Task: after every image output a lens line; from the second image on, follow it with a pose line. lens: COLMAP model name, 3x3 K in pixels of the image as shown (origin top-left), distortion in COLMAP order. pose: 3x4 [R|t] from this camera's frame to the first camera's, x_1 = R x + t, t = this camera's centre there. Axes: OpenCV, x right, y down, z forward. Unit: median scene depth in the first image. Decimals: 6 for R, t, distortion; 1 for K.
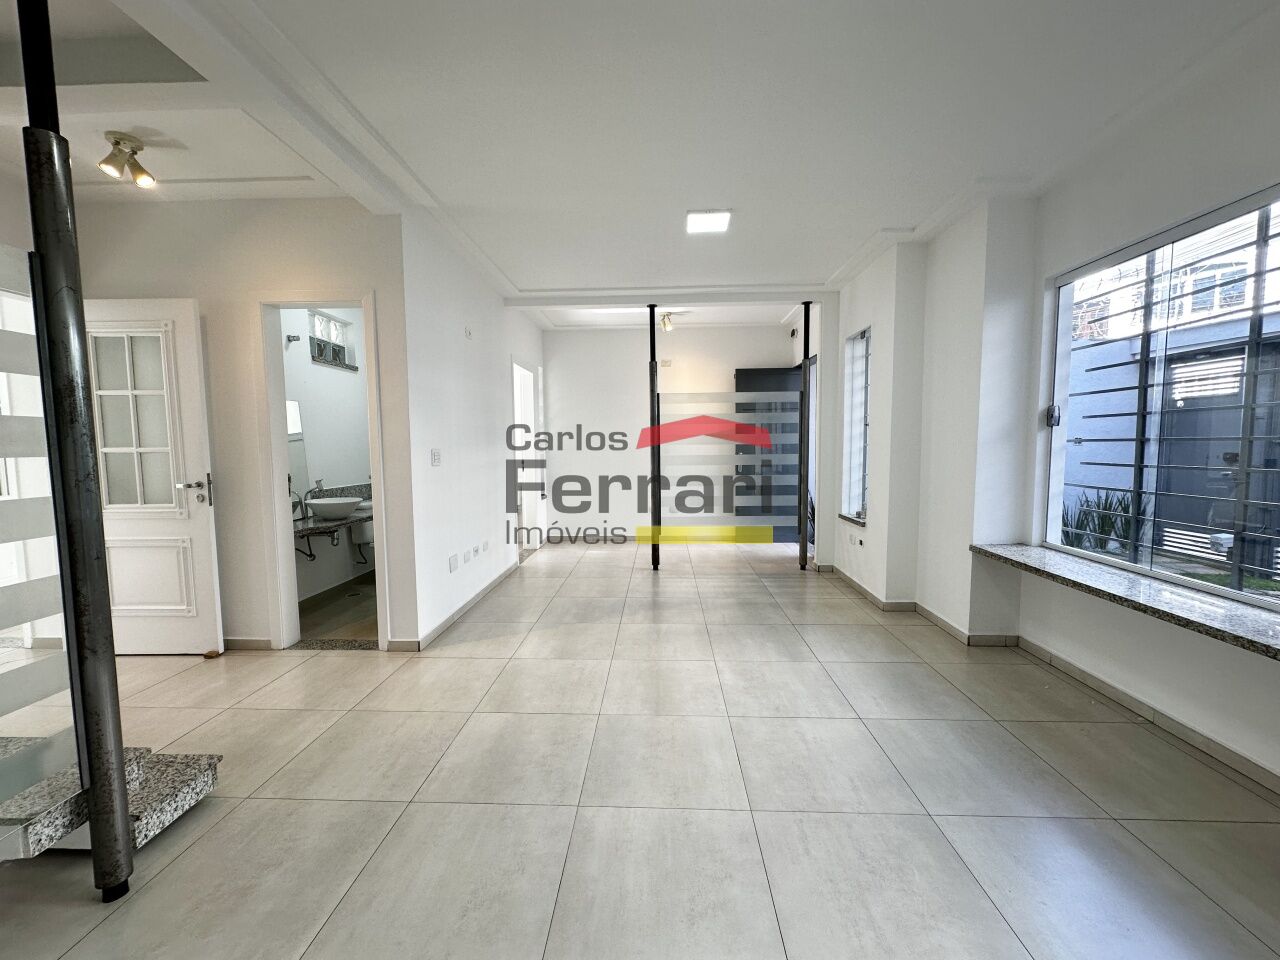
lens RADIAL K [[509.0, 0, 643.3], [0, 509.0, 483.0], [0, 0, 1]] dist [0.000089, 0.000799]
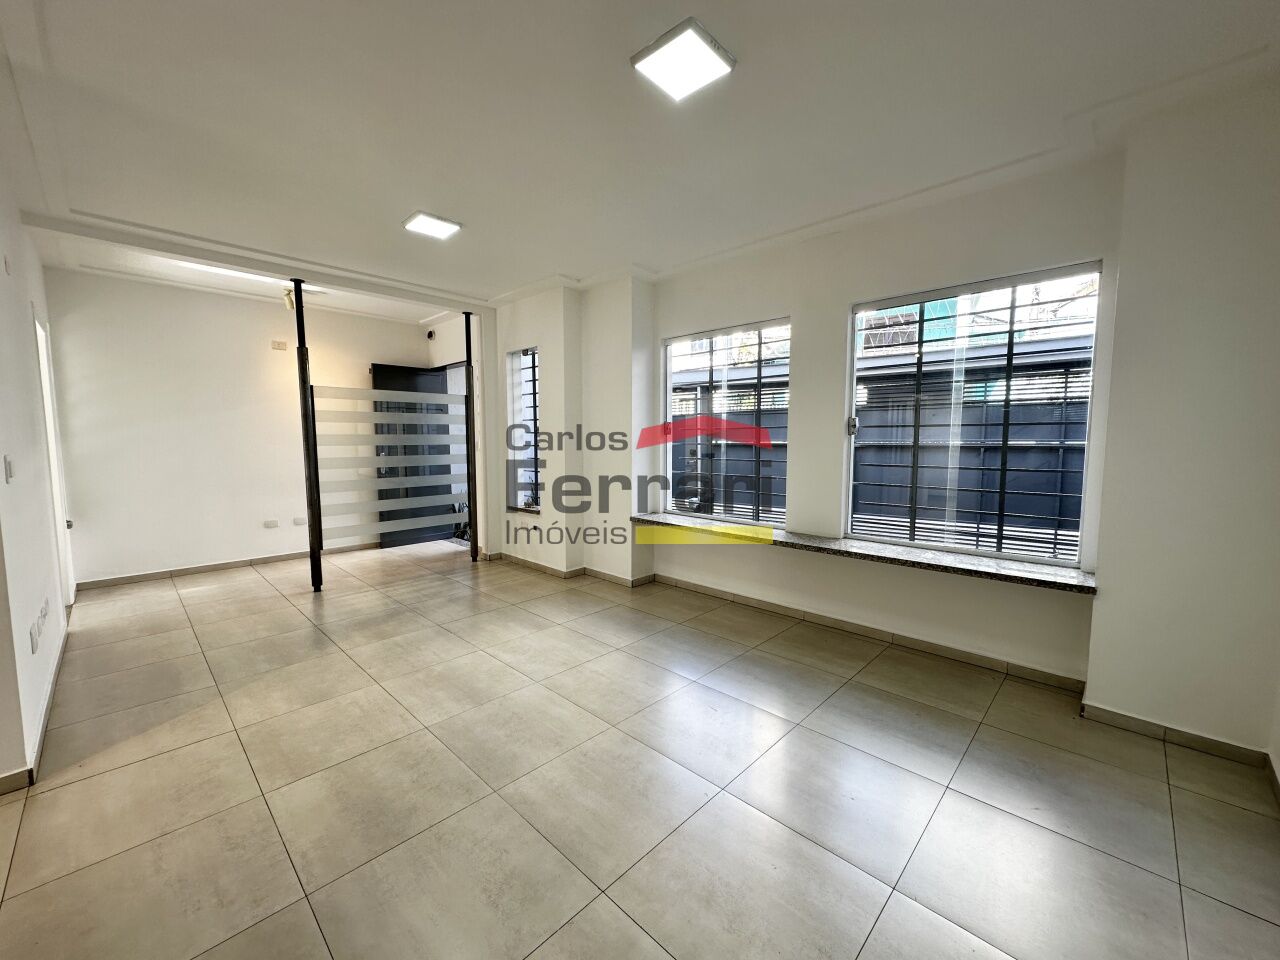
lens RADIAL K [[509.0, 0, 643.3], [0, 509.0, 483.0], [0, 0, 1]] dist [0.000089, 0.000799]
pose [[0.656652, -0.056855, 0.752048, -0.382100], [0.052796, 0.998174, 0.029363, -0.012164], [-0.752343, 0.020424, 0.658454, 0.031296]]
